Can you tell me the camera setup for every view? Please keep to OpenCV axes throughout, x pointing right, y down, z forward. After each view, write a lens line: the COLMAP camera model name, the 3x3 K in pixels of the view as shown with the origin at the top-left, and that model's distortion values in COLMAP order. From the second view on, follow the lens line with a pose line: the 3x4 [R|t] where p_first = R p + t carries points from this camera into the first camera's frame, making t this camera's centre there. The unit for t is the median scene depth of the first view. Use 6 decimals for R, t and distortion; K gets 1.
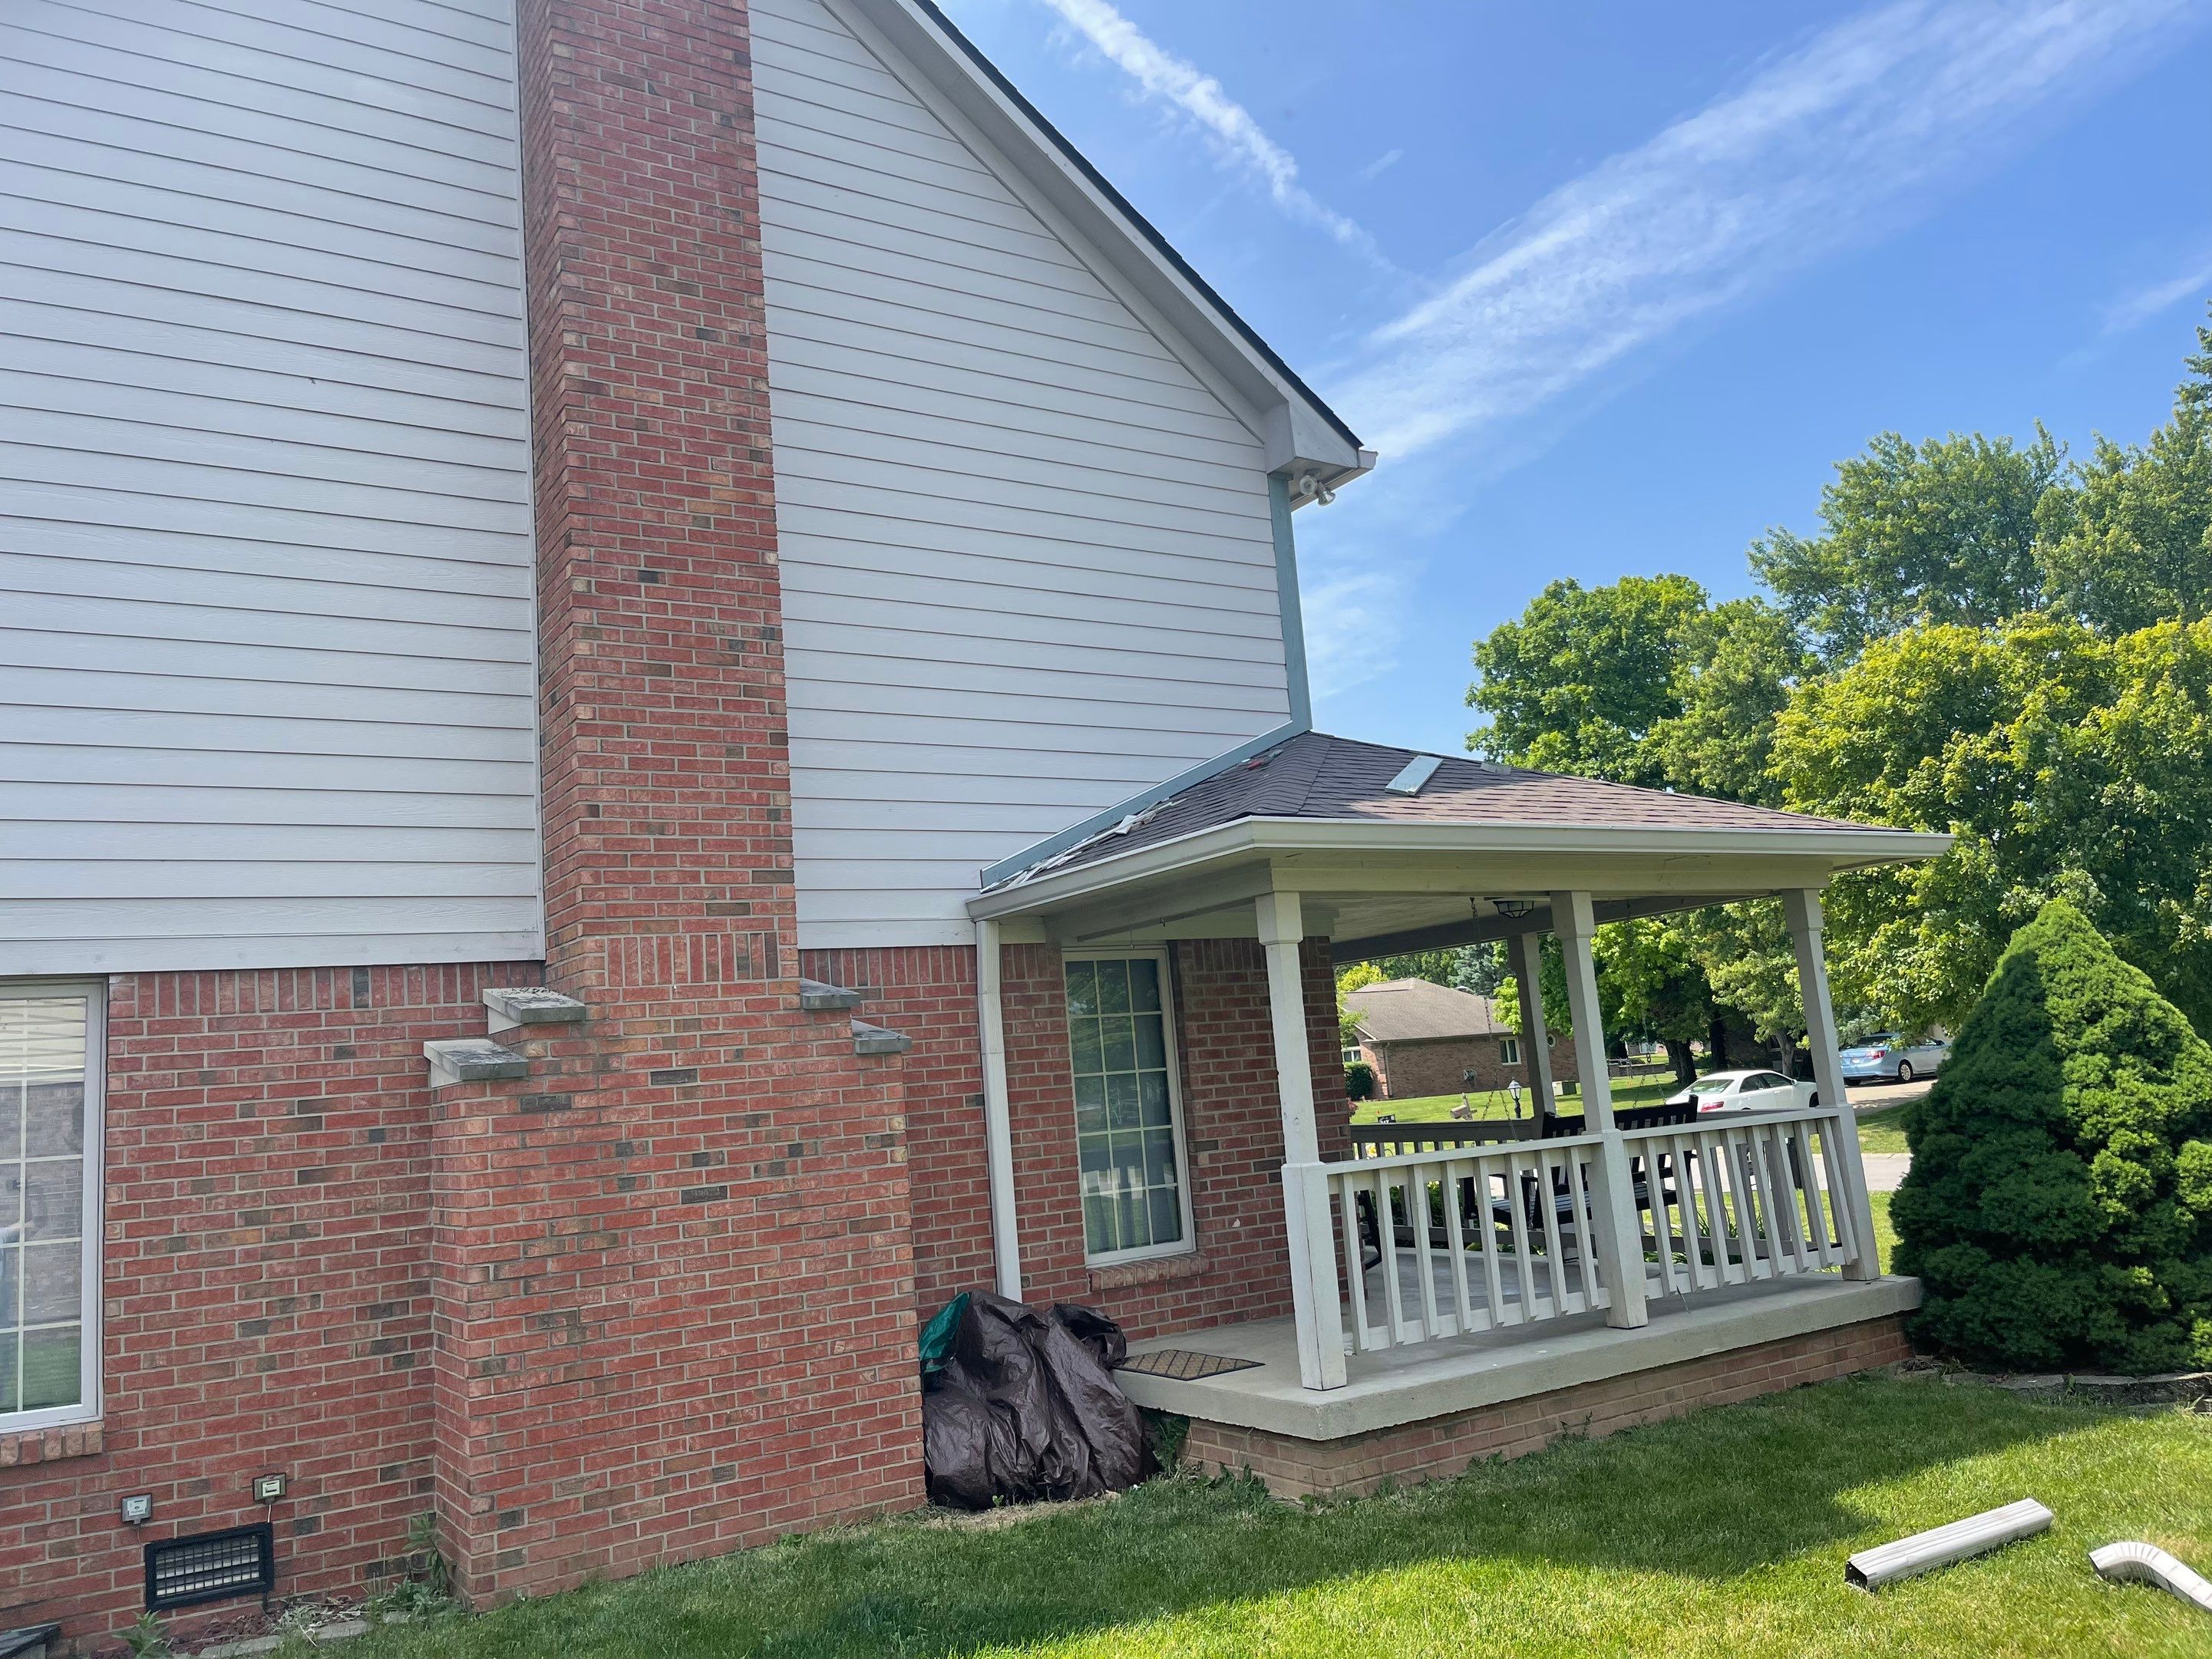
lens RADIAL K [[1689.2, 0, 1093.6], [0, 1689.2, 805.4], [0, 0, 1]] dist [0.074649, -0.113067]
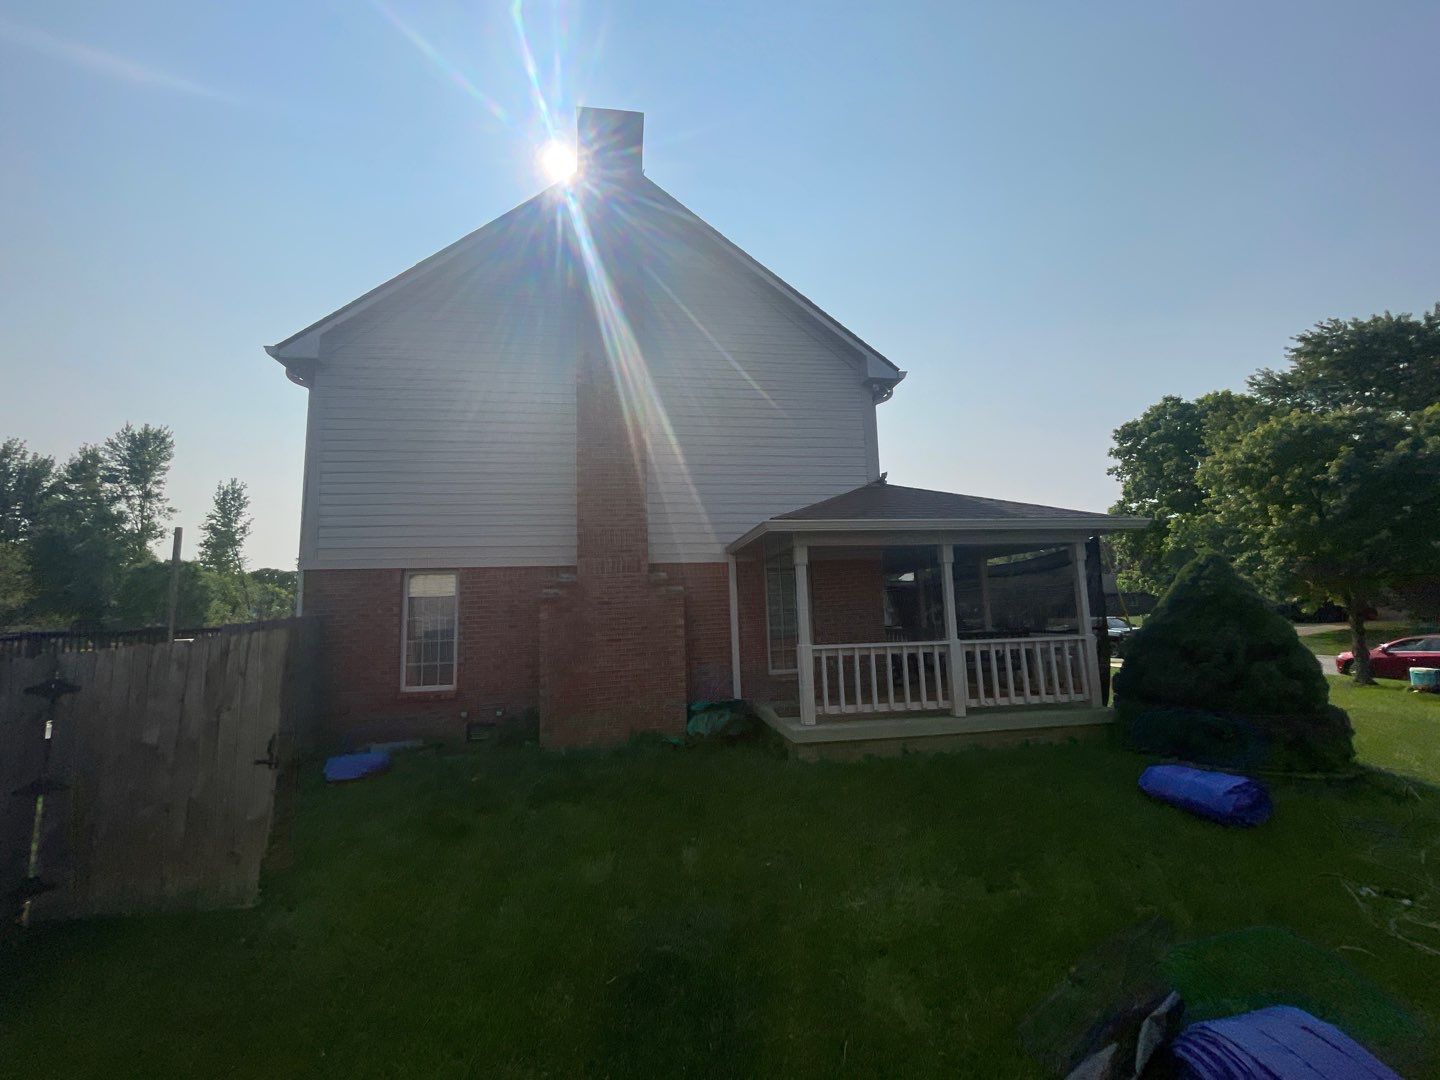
lens RADIAL K [[588.3, 0, 715.7], [0, 588.3, 535.6], [0, 0, 1]] dist [0.002265, -0.000249]
pose [[0.914395, -0.000238, -0.404823, 0.369146], [0.023191, 0.998388, 0.051797, -0.018475], [0.404158, -0.056751, 0.912927, 0.077193]]
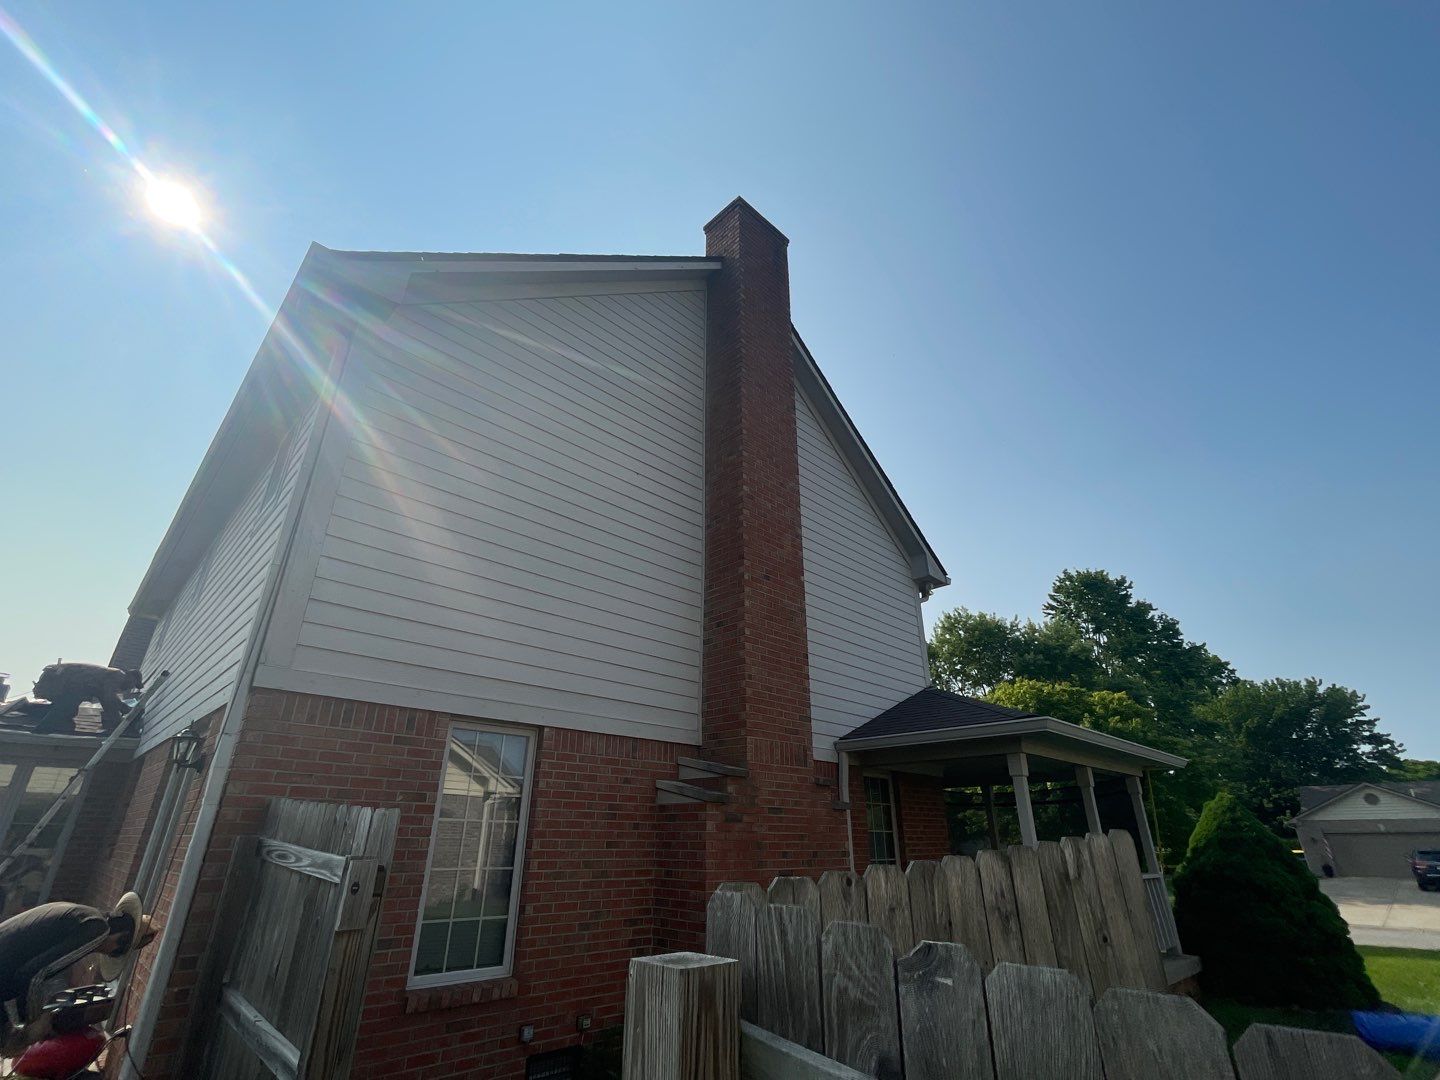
lens RADIAL K [[664.5, 0, 711.3], [0, 664.5, 541.3], [0, 0, 1]] dist [0.000619, -0.010185]
pose [[0.977918, 0.158553, 0.136152, -0.459842], [-0.117530, 0.955930, -0.269043, 0.067847], [-0.172809, 0.247100, 0.953456, 0.143571]]
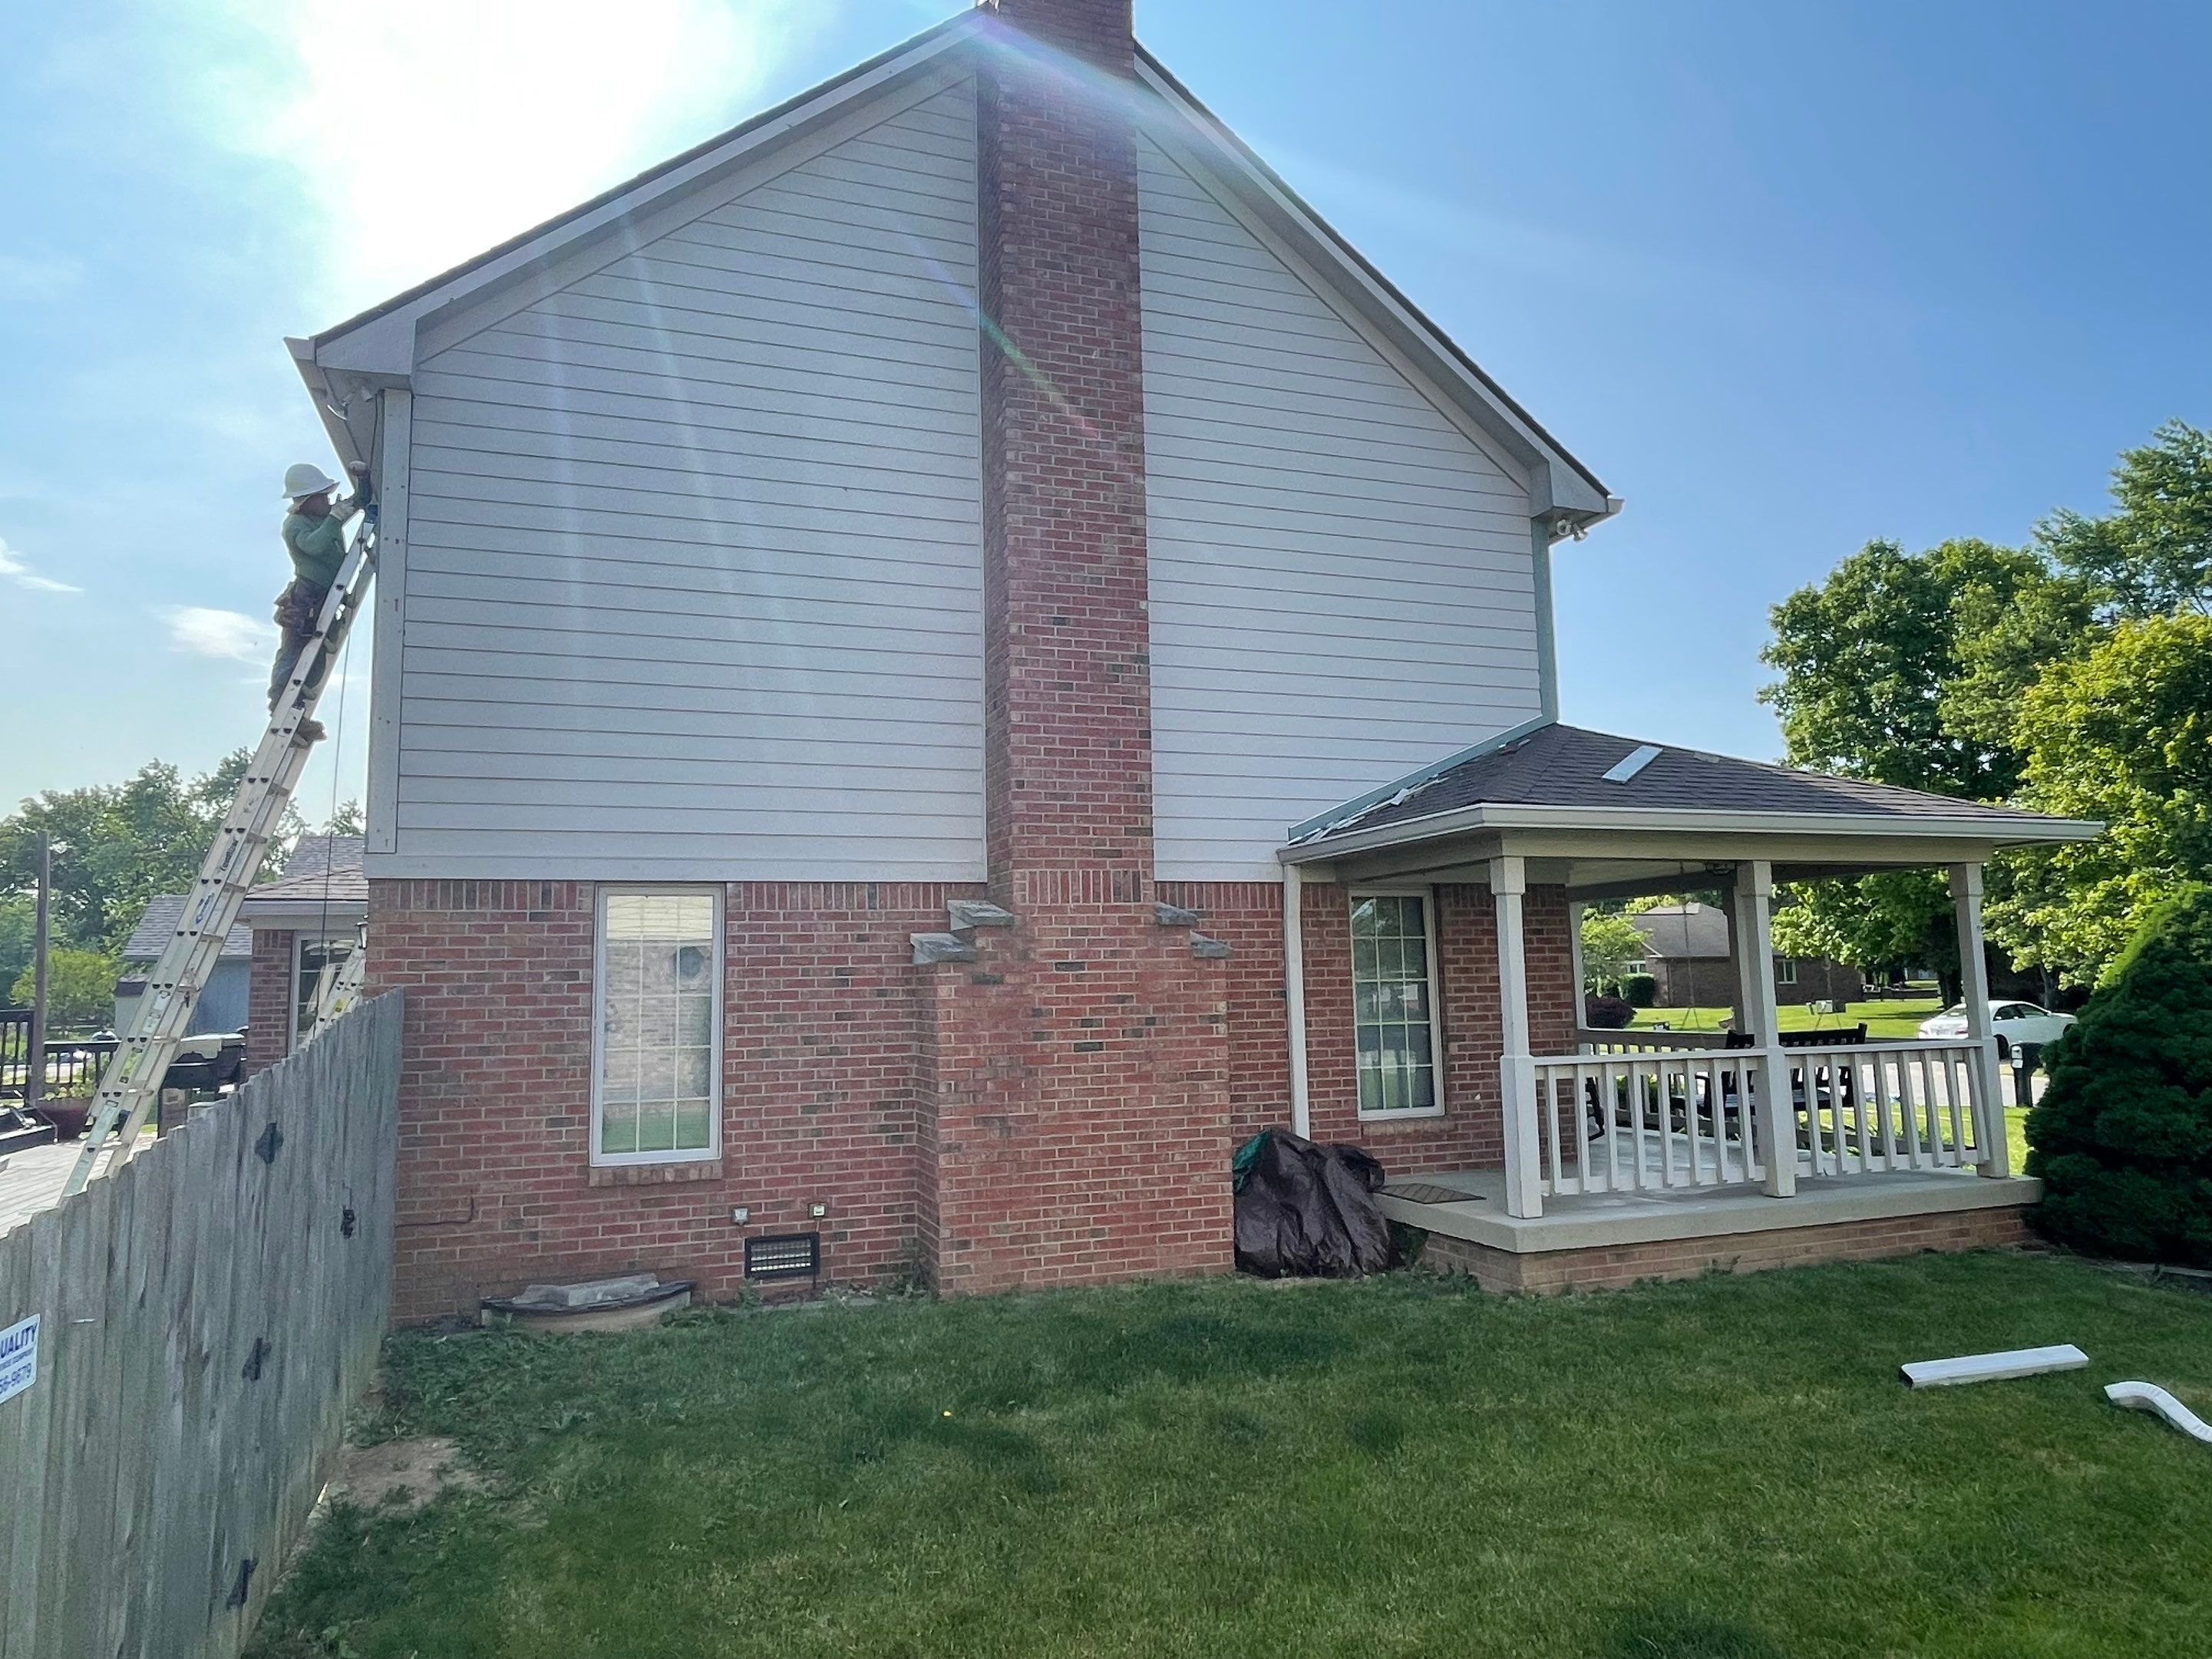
lens RADIAL K [[1432.6, 0, 1085.6], [0, 1432.6, 821.2], [0, 0, 1]] dist [0.030767, -0.068948]
pose [[0.973245, 0.034228, -0.227204, 0.041409], [-0.020260, 0.997774, 0.063527, -0.042132], [0.228873, -0.057224, 0.971773, -0.184198]]
